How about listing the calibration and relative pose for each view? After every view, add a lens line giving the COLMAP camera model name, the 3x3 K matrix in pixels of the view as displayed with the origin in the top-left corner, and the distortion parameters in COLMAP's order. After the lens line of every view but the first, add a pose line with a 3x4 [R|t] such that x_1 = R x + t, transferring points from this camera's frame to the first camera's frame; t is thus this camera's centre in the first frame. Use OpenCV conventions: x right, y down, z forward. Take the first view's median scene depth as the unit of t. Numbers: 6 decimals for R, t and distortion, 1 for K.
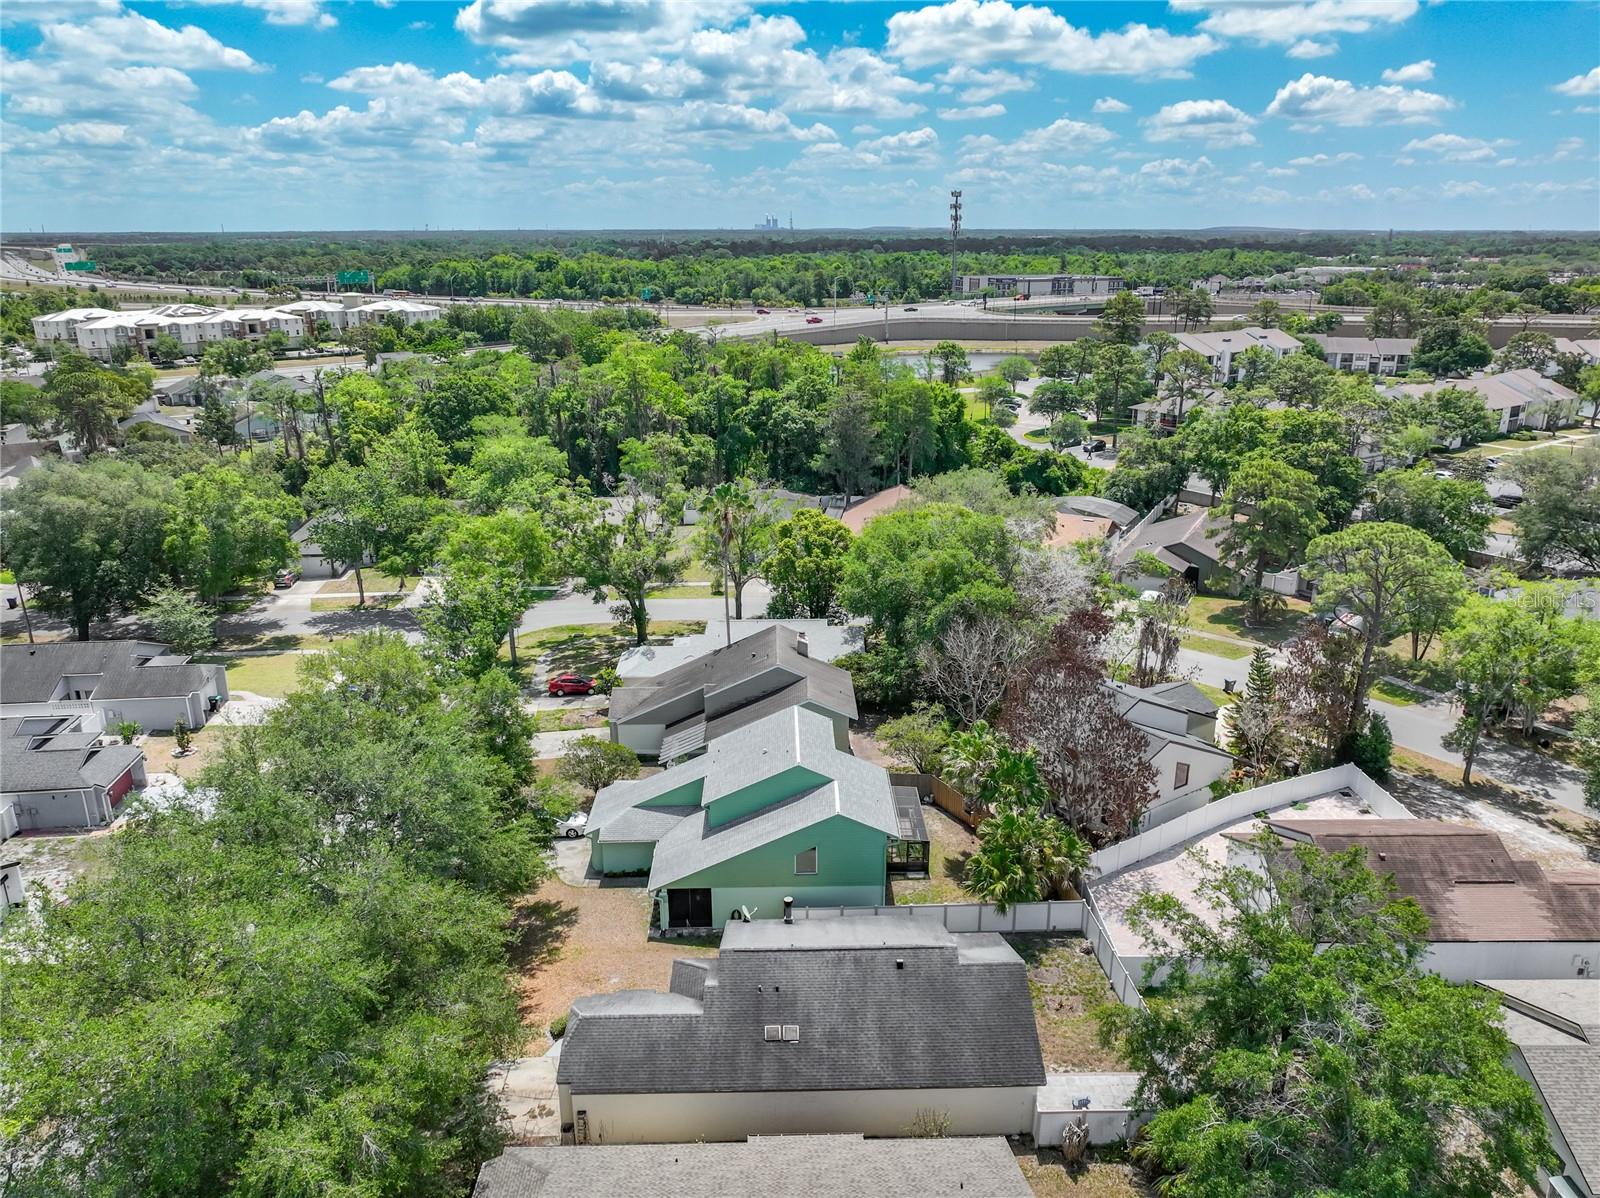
lens RADIAL K [[1144.6, 0, 800.0], [0, 1144.6, 599.0], [0, 0, 1]] dist [-0.028871, -0.001402]
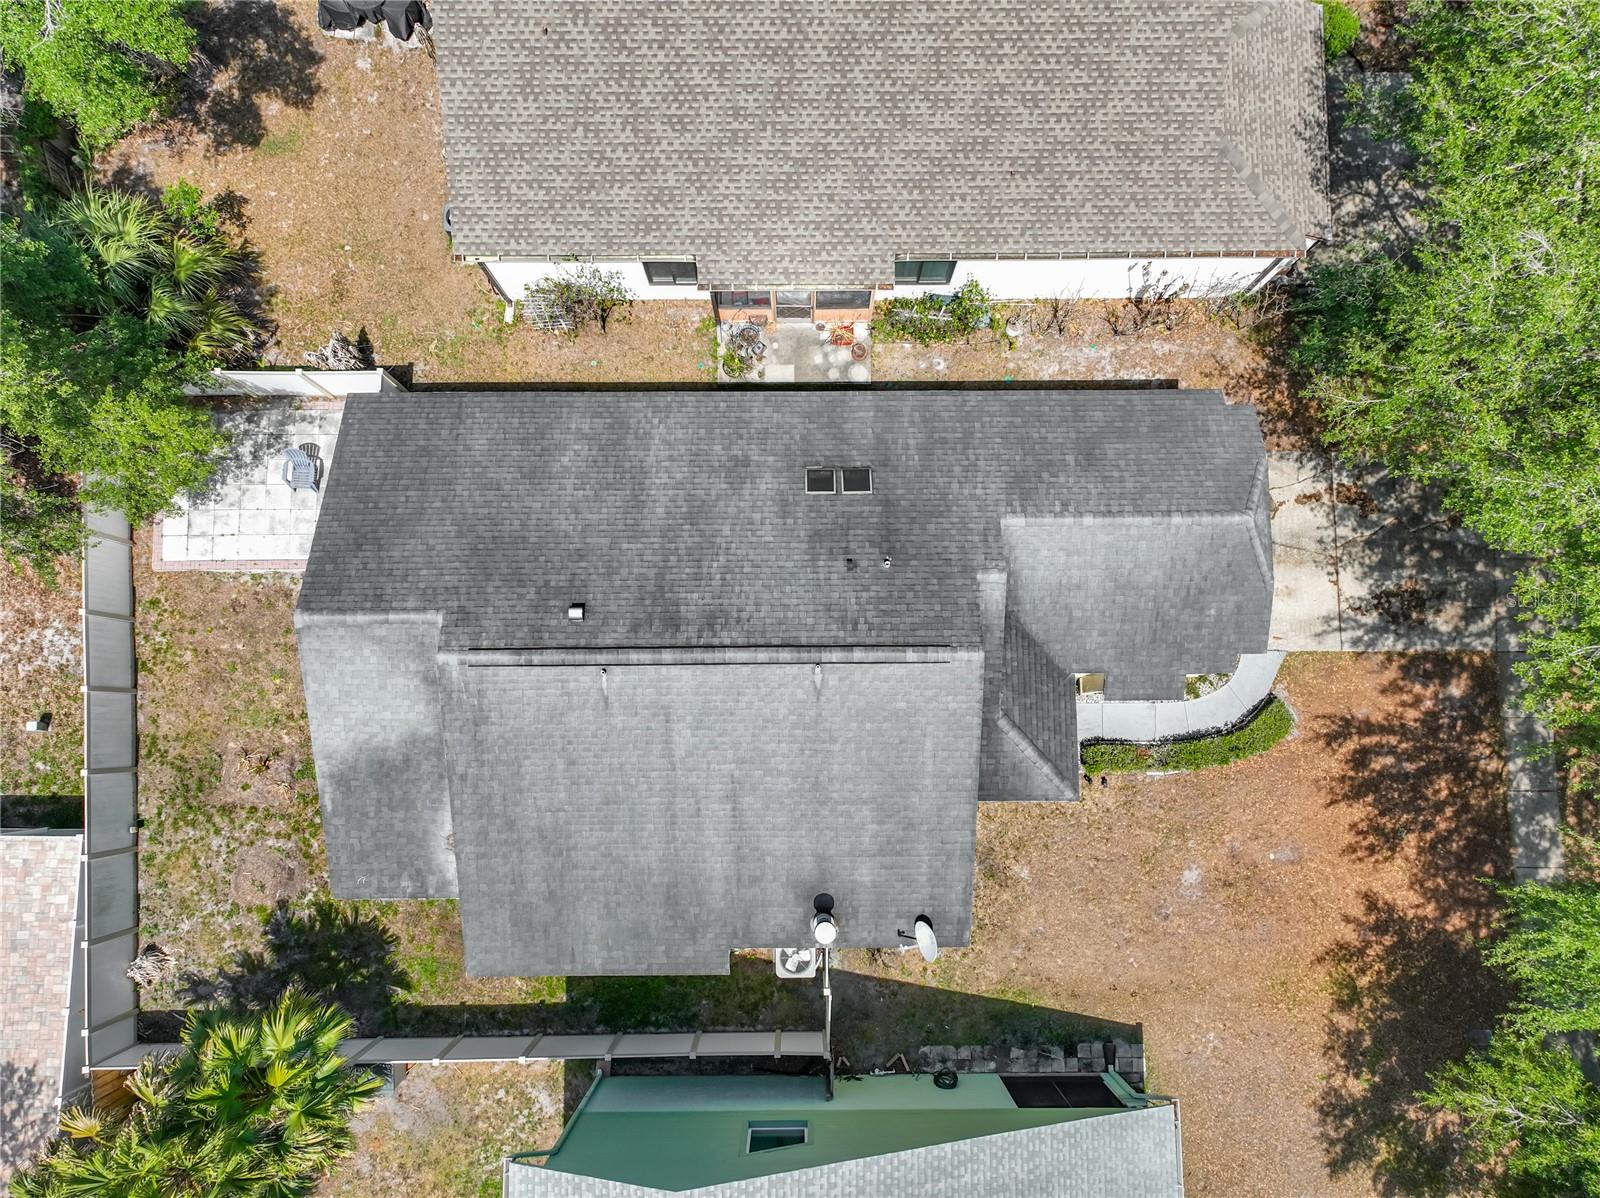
lens RADIAL K [[1118.4, 0, 784.1], [0, 1118.4, 610.0], [0, 0, 1]] dist [0.014230, 0.003664]
pose [[-0.999937, -0.010456, 0.004071, 0.003839], [0.006175, -0.209848, 0.977714, -0.091808], [-0.009369, 0.977678, 0.209900, 0.765805]]
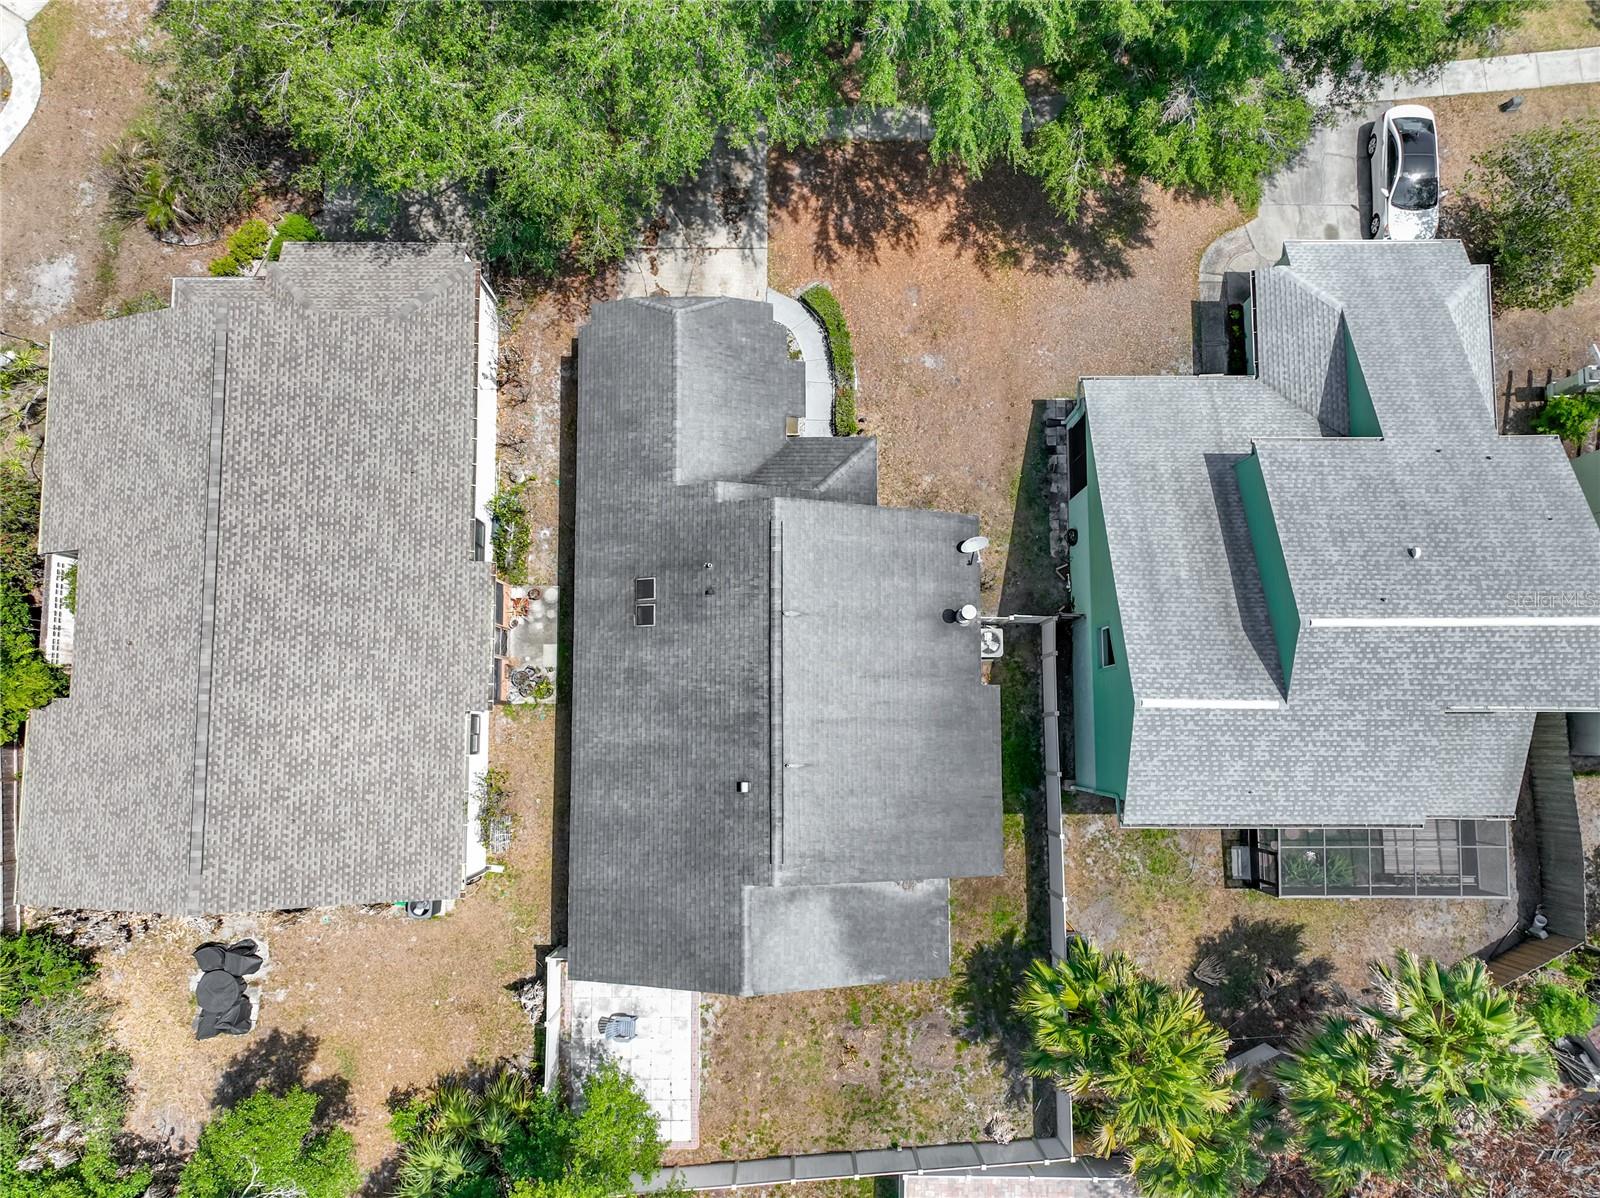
lens RADIAL K [[1145.3, 0, 789.7], [0, 1145.3, 650.2], [0, 0, 1]] dist [0.002595, 0.001400]
pose [[-0.014930, 0.996065, -0.087357, 0.057312], [-0.308310, 0.078524, 0.948040, -0.238998], [0.951169, 0.041087, 0.305925, 0.701713]]
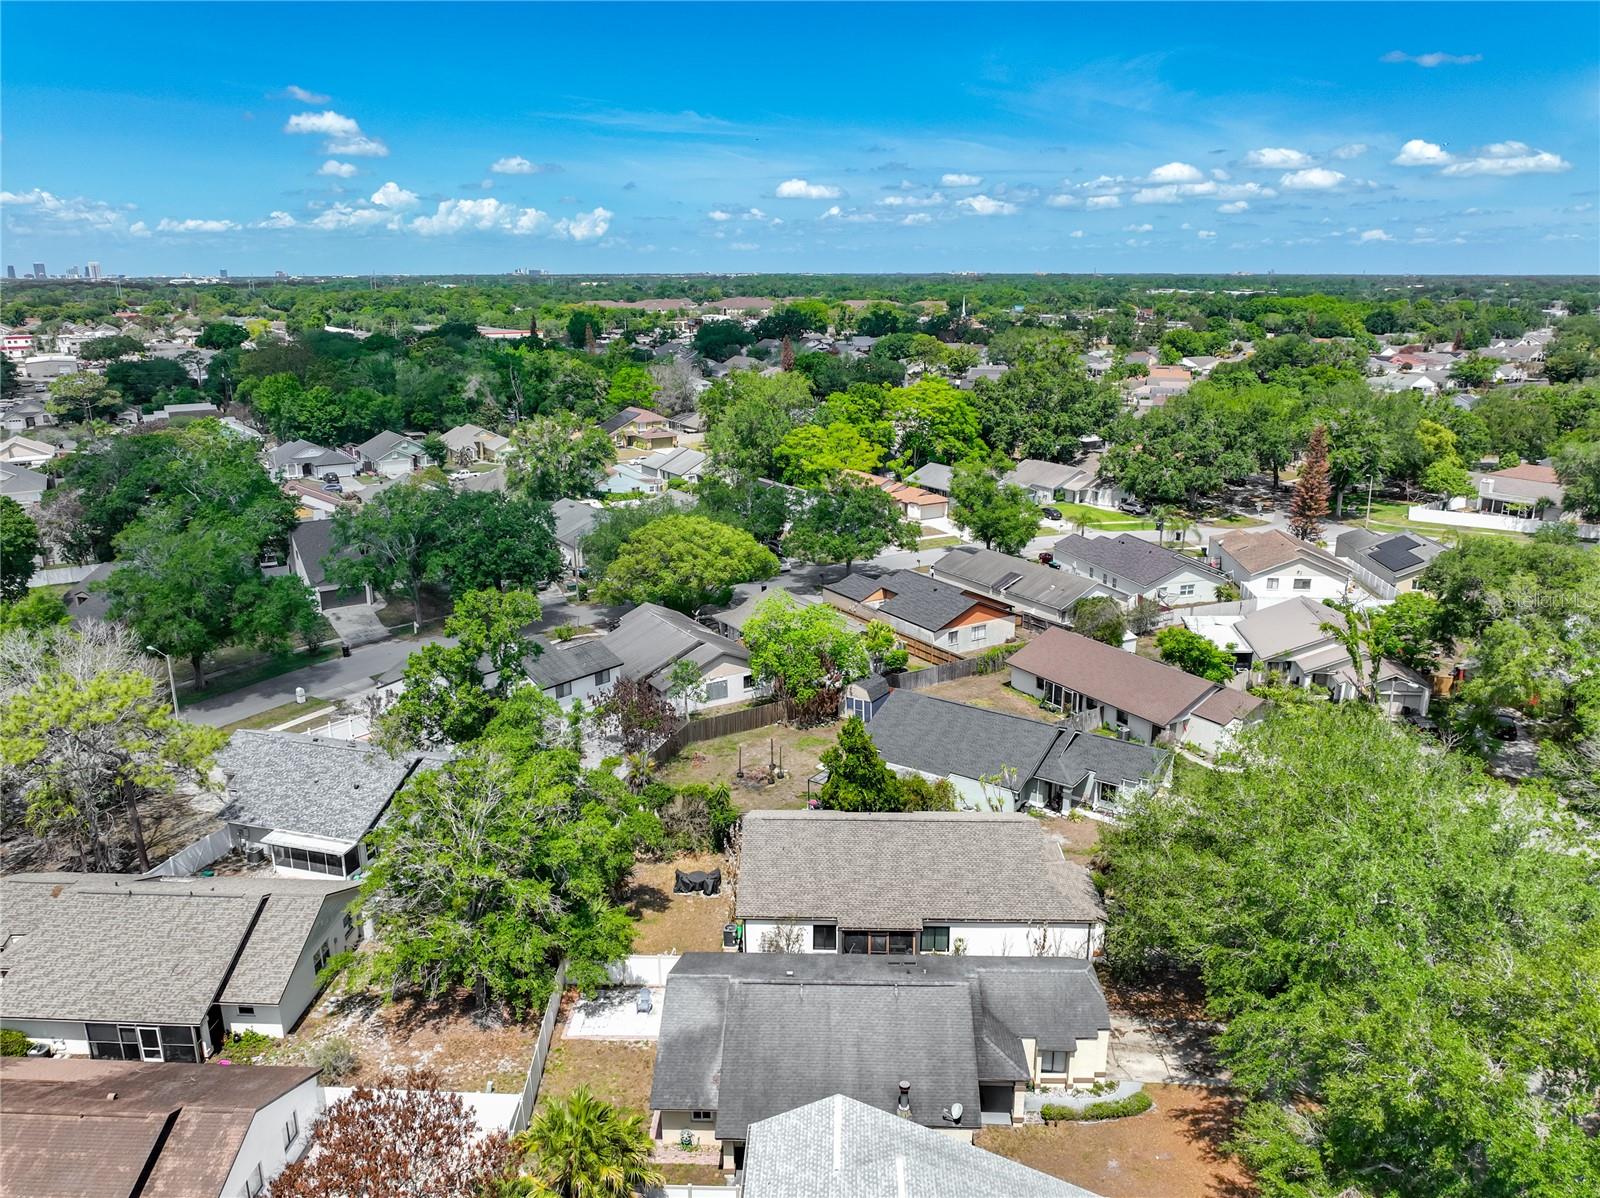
lens RADIAL K [[1139.4, 0, 800.0], [0, 1139.4, 599.0], [0, 0, 1]] dist [-0.020279, 0.002999]
pose [[-0.998839, -0.008605, 0.047402, 0.027774], [0.019442, 0.828244, 0.560030, -0.451939], [-0.044080, 0.560302, -0.827115, 1.402130]]
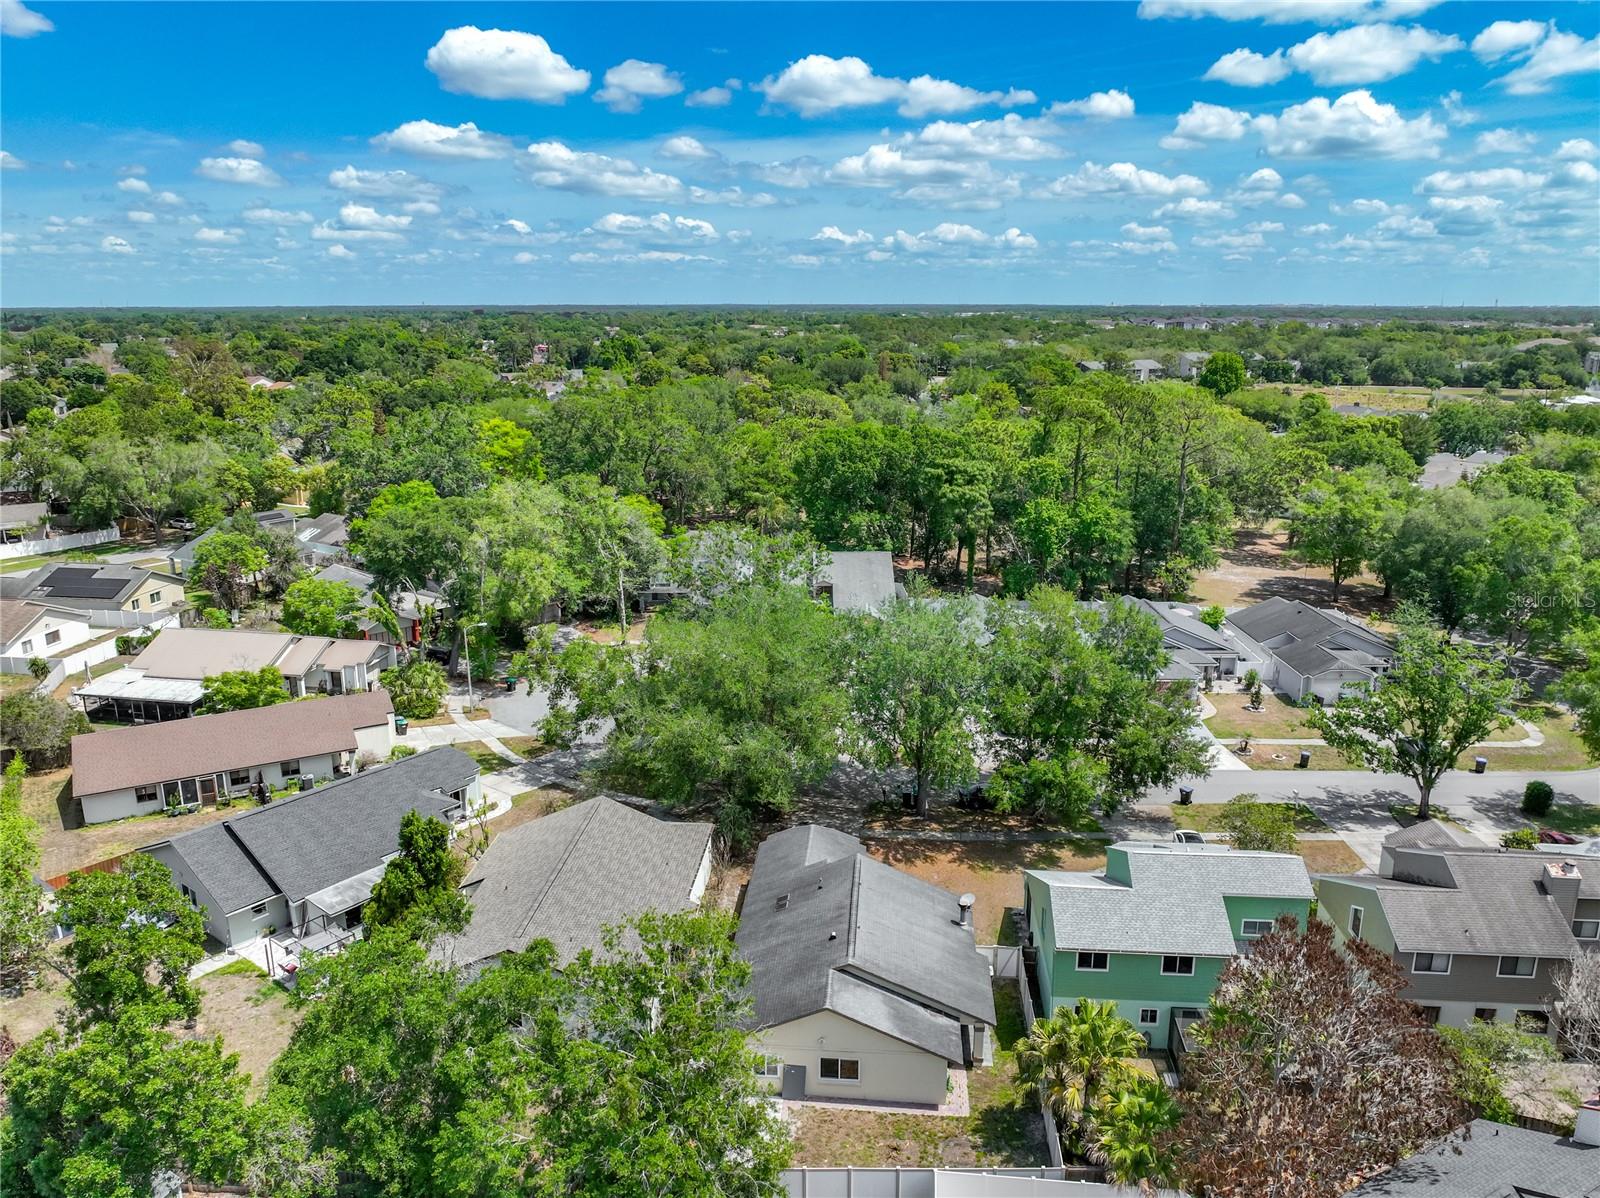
lens RADIAL K [[1144.6, 0, 800.0], [0, 1144.6, 599.0], [0, 0, 1]] dist [-0.028871, -0.001402]
pose [[-0.102190, 0.256679, -0.961079, 0.869931], [-0.305025, 0.911512, 0.275874, -0.212093], [0.946846, 0.321344, -0.014854, 0.748595]]
